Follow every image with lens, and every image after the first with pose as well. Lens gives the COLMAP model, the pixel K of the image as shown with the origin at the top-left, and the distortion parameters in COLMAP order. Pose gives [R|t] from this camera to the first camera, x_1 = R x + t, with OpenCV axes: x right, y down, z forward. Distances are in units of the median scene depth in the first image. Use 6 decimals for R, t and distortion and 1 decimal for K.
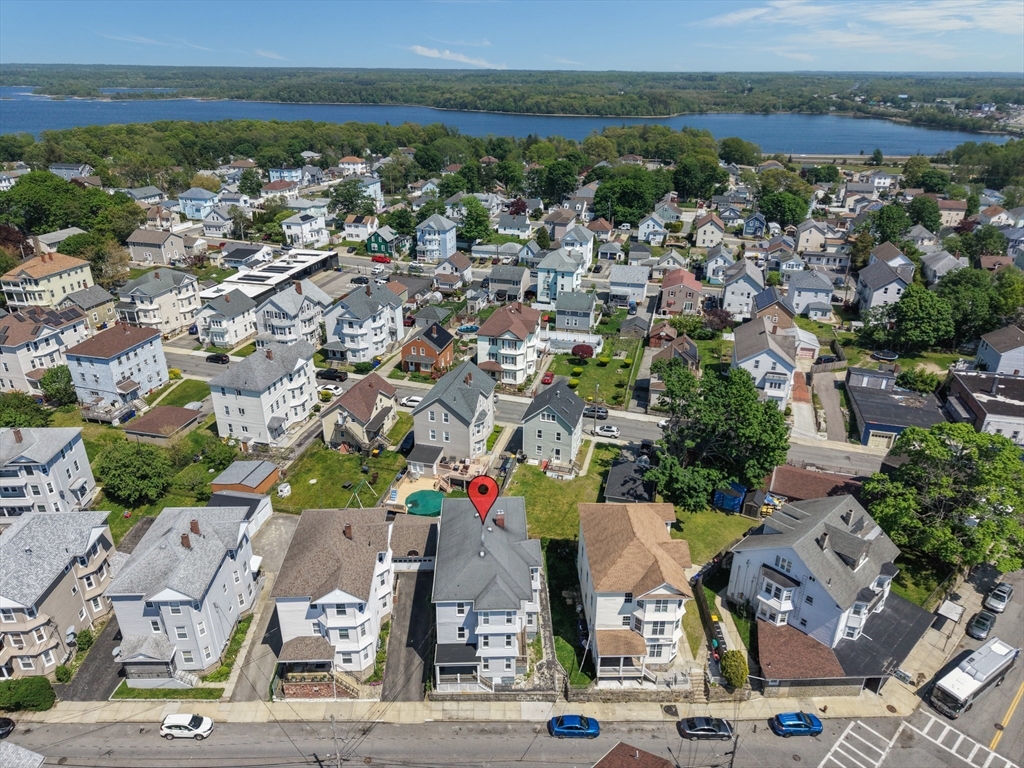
lens RADIAL K [[688.7, 0, 510.1], [0, 688.7, 380.9], [0, 0, 1]] dist [0.054984, -0.058327]
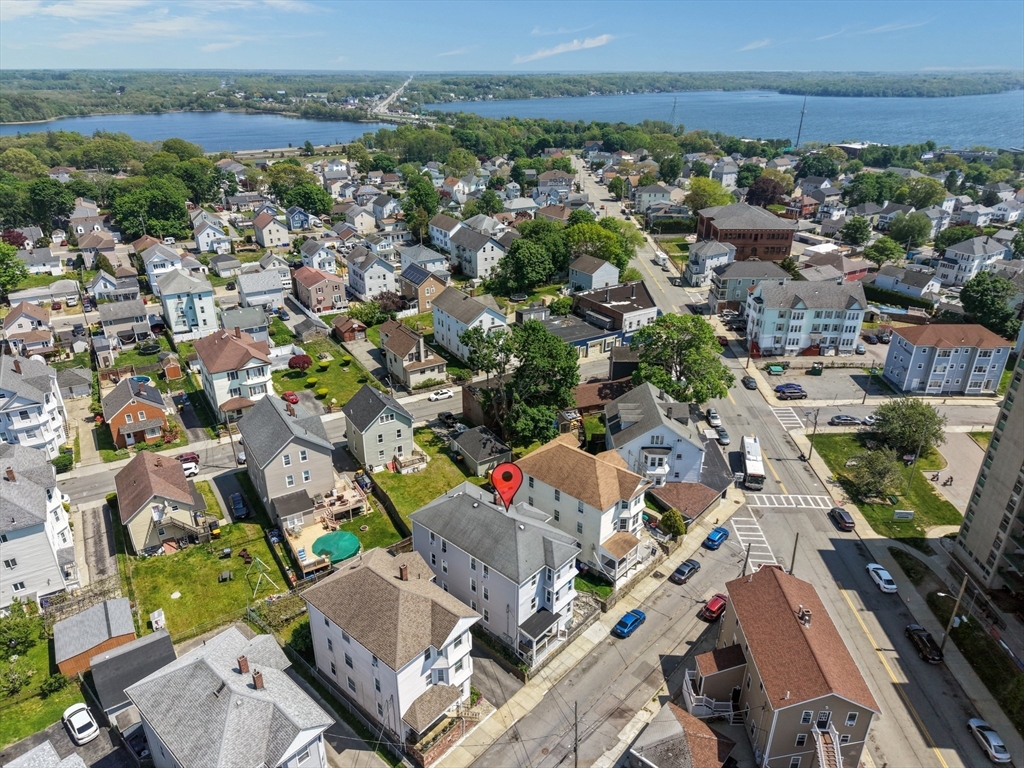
lens RADIAL K [[688.7, 0, 510.1], [0, 688.7, 380.9], [0, 0, 1]] dist [0.054984, -0.058327]
pose [[0.687227, -0.302049, 0.660670, -0.411643], [0.300150, 0.946263, 0.120403, -0.057594], [-0.661535, 0.115556, 0.740957, 0.120472]]
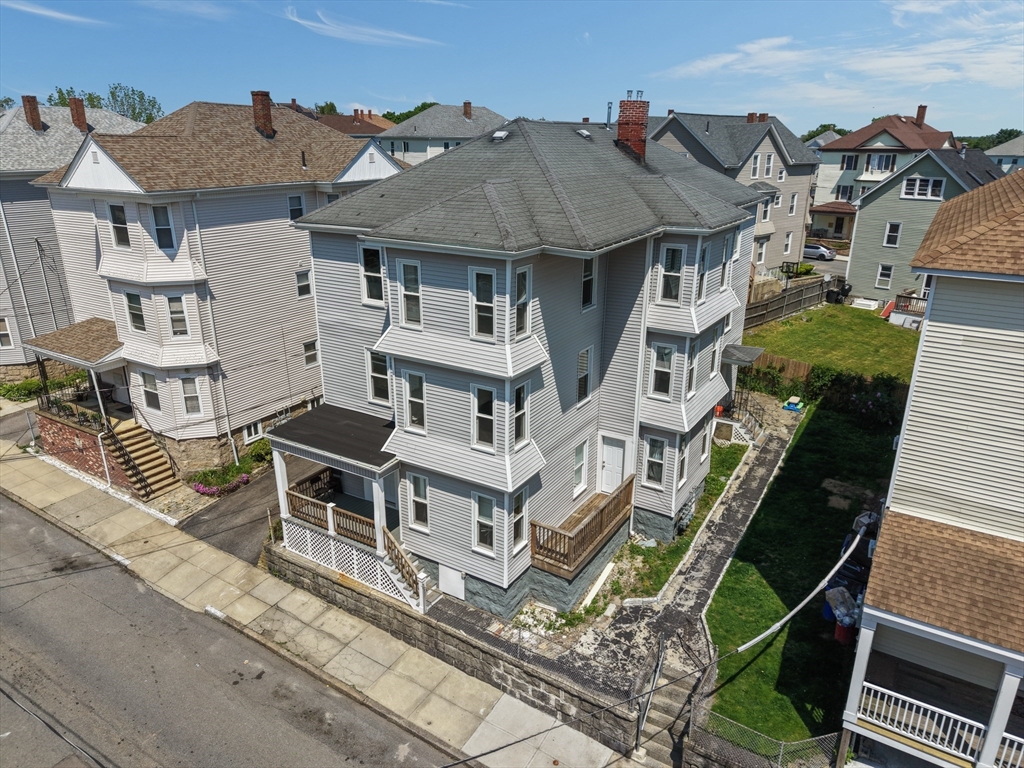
lens RADIAL K [[688.7, 0, 510.1], [0, 688.7, 380.9], [0, 0, 1]] dist [0.054984, -0.058327]
pose [[0.832898, 0.179804, -0.523403, 0.079687], [-0.231207, 0.972314, -0.033906, 0.215505], [0.502816, 0.149255, 0.851410, 0.460901]]
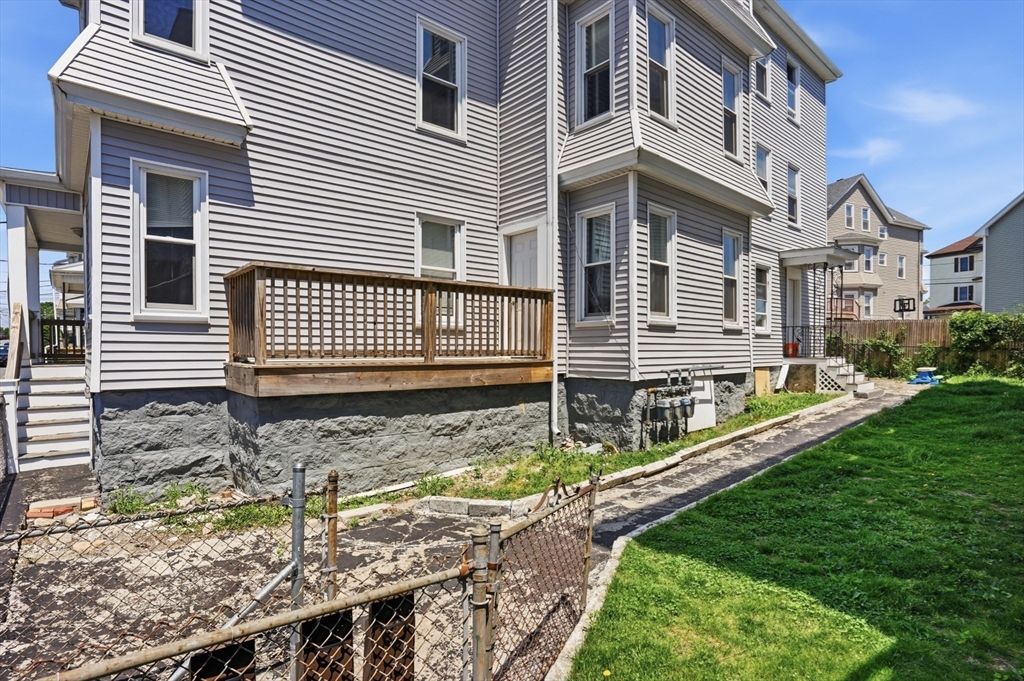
lens RADIAL K [[517.8, 0, 509.9], [0, 517.8, 339.2], [0, 0, 1]] dist [-0.048763, 0.017759]
pose [[0.630811, -0.005148, -0.775919, 0.064332], [-0.328682, 0.904060, -0.273211, 0.252289], [0.702884, 0.427375, 0.568599, 0.599469]]
